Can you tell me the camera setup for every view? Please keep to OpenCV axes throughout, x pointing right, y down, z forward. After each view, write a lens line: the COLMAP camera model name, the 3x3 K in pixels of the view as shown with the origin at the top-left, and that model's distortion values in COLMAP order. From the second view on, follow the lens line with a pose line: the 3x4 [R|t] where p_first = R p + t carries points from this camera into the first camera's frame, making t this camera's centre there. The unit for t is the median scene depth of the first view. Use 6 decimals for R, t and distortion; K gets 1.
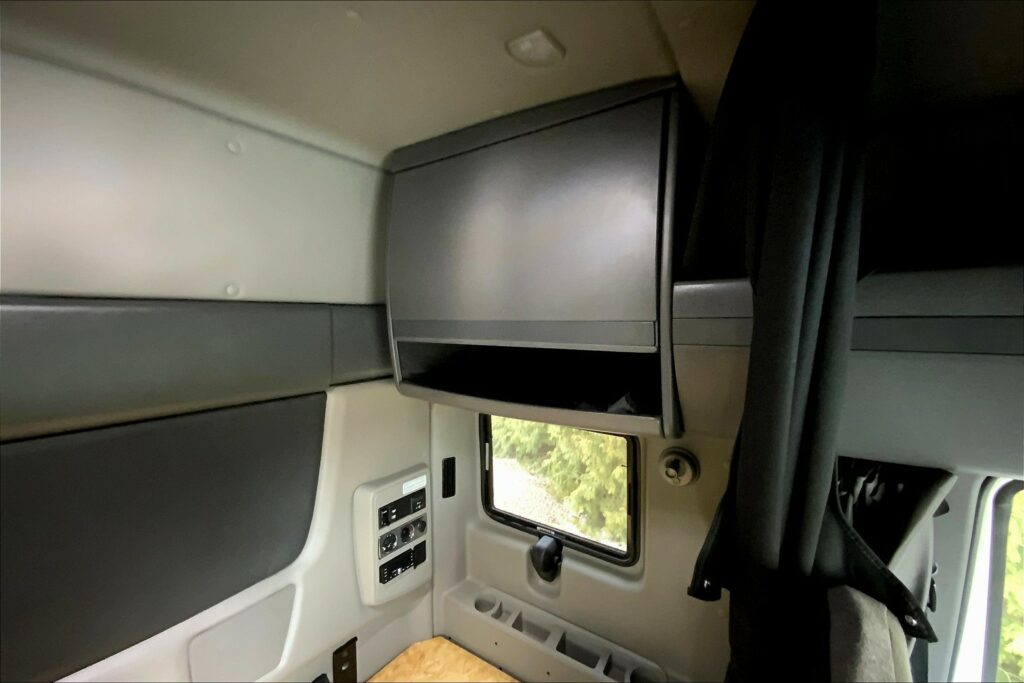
lens RADIAL K [[415.1, 0, 511.6], [0, 415.1, 336.7], [0, 0, 1]] dist [0.002421, 0.000004]
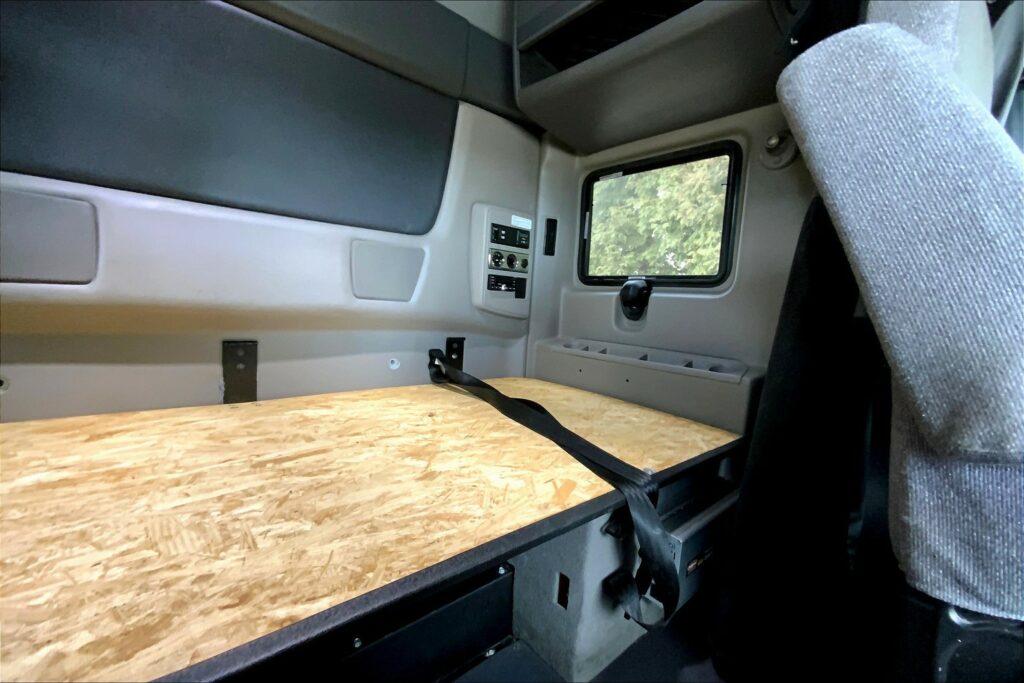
lens RADIAL K [[415.1, 0, 514.6], [0, 415.1, 345.8], [0, 0, 1]] dist [0.002421, 0.000004]
pose [[0.972667, 0.092162, -0.213130, 0.020721], [-0.081998, 0.995054, 0.056067, 0.624593], [0.217243, -0.037058, 0.975414, -0.124245]]
